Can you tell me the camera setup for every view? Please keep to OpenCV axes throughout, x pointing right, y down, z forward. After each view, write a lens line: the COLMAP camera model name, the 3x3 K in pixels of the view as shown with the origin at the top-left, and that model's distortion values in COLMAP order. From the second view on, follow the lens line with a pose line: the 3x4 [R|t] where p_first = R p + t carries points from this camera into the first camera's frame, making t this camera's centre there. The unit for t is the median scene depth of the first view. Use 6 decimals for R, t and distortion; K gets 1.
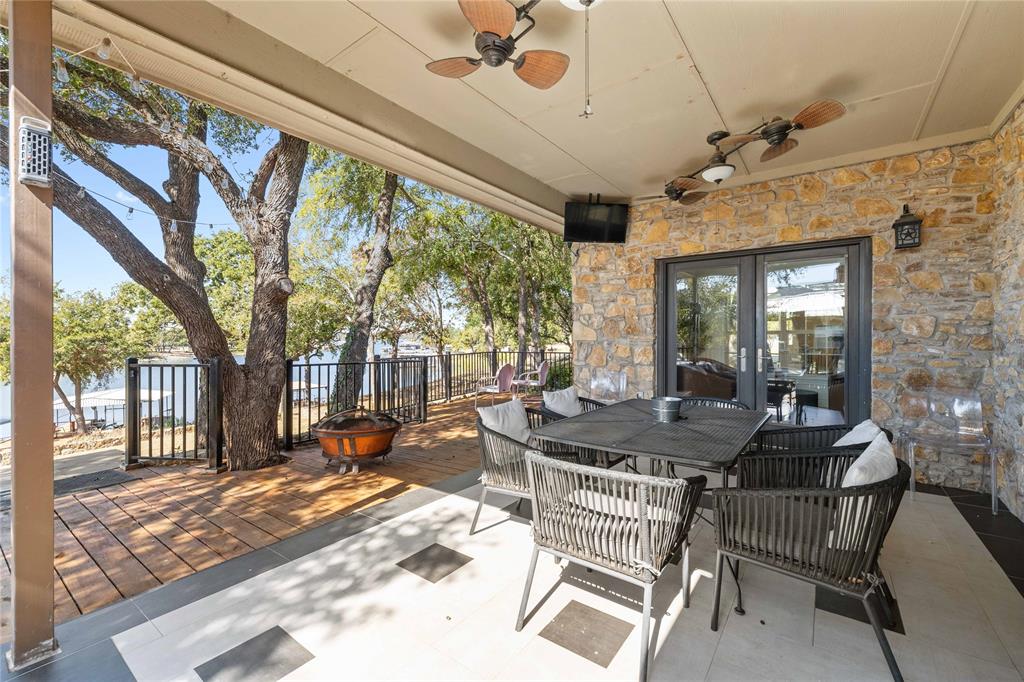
lens RADIAL K [[433.3, 0, 512.4], [0, 433.3, 334.5], [0, 0, 1]] dist [-0.003414, 0.000671]
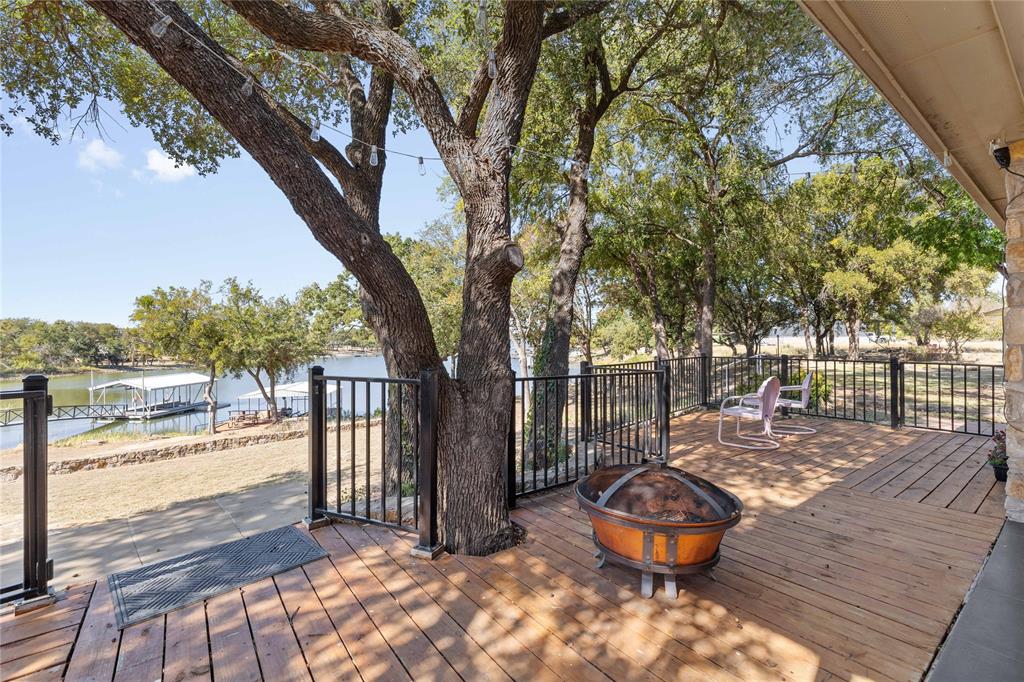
lens RADIAL K [[433.3, 0, 509.8], [0, 433.3, 338.4], [0, 0, 1]] dist [-0.003414, 0.000671]
pose [[0.958363, 0.001652, -0.285546, -0.370692], [0.000553, 0.999971, 0.007643, 0.003595], [0.285551, -0.007482, 0.958334, 0.406473]]
